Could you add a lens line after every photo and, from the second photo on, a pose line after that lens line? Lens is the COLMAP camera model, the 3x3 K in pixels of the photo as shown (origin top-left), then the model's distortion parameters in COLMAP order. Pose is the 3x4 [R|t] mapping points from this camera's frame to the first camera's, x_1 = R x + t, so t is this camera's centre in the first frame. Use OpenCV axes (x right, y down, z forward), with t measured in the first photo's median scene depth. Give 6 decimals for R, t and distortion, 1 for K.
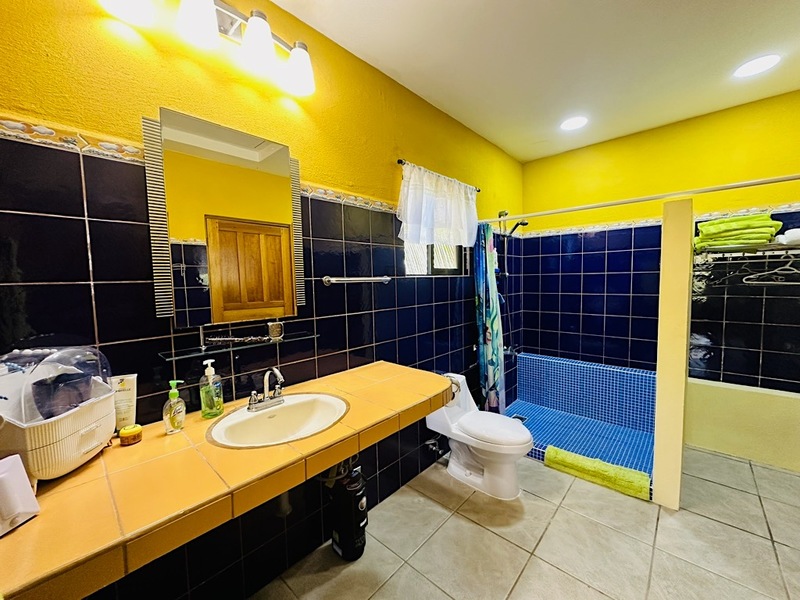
lens RADIAL K [[318.9, 0, 400.0], [0, 318.9, 300.0], [0, 0, 1]] dist [0.000918, 0.000166]
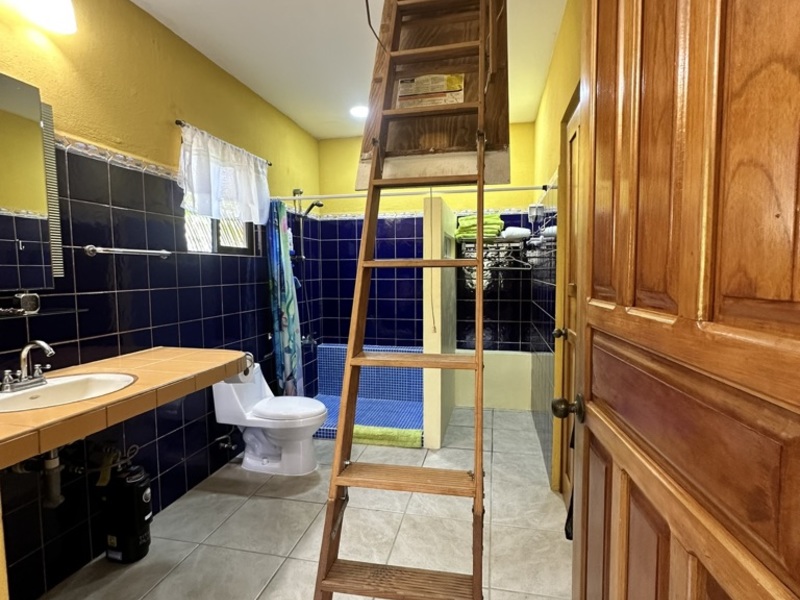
lens RADIAL K [[429.9, 0, 400.0], [0, 429.9, 300.0], [0, 0, 1]] dist [-0.003664, -0.000466]
pose [[0.866568, -0.019685, 0.498670, -0.063164], [0.023528, 0.999722, -0.001423, 0.068547], [-0.498503, 0.012966, 0.866791, -0.299072]]
